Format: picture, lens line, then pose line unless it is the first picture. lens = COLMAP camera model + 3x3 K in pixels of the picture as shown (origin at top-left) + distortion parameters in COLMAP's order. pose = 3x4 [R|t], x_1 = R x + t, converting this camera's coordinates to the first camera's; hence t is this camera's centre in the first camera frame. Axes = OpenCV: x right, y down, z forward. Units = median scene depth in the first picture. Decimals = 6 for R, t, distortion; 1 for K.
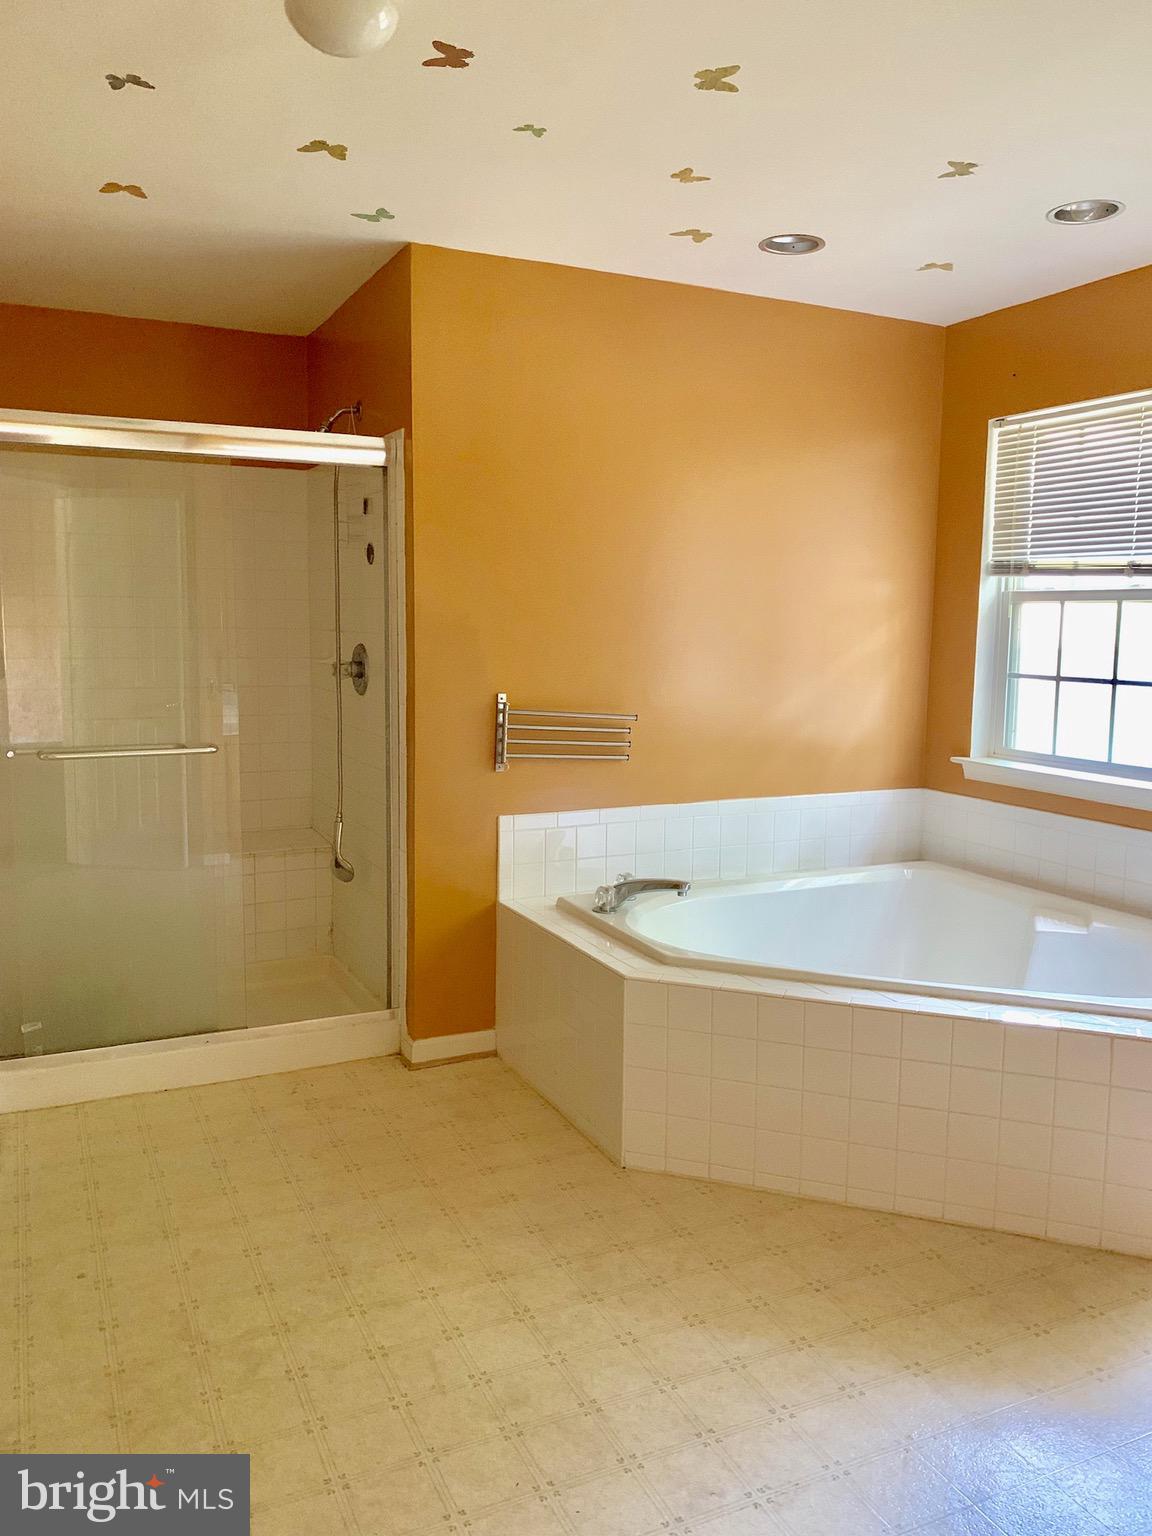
lens RADIAL K [[1175.3, 0, 576.0], [0, 1175.3, 768.0], [0, 0, 1]] dist [0.075491, -0.108111]
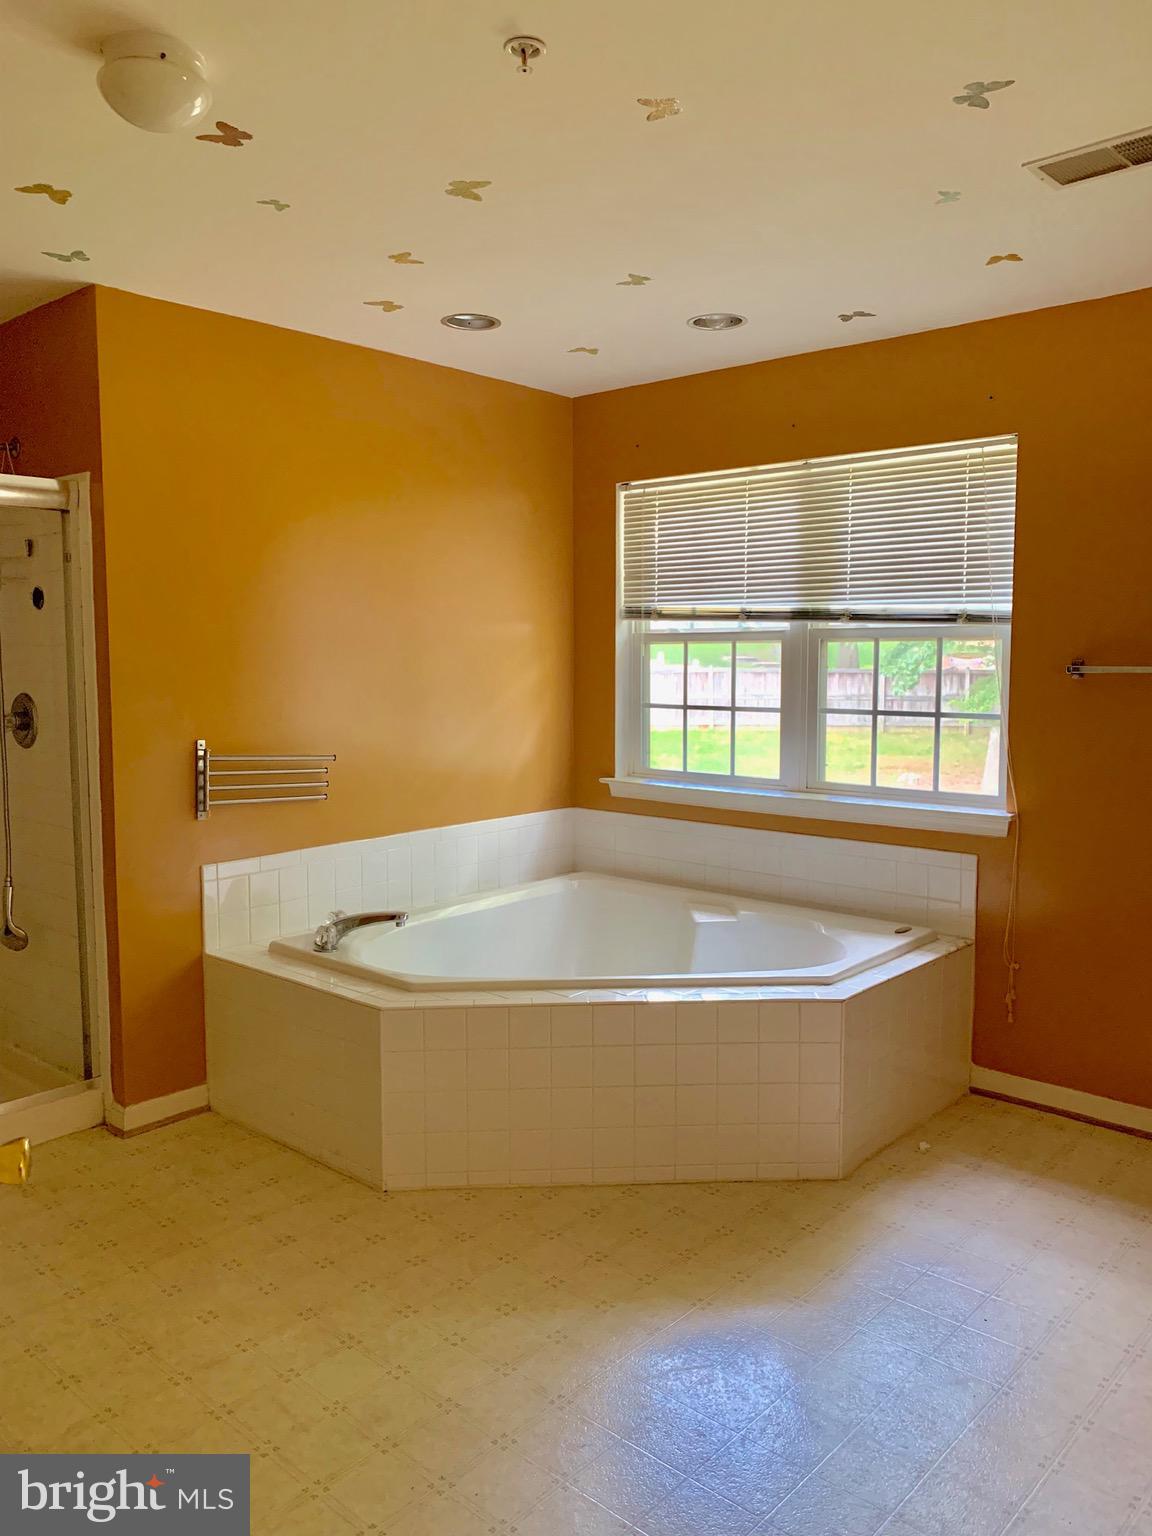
lens RADIAL K [[1168.8, 0, 576.0], [0, 1168.8, 768.0], [0, 0, 1]] dist [0.029180, -0.005363]
pose [[0.926621, -0.051601, 0.372440, -0.138851], [0.060526, 0.998091, -0.012303, -0.009101], [-0.371094, 0.033943, 0.927975, -0.026614]]
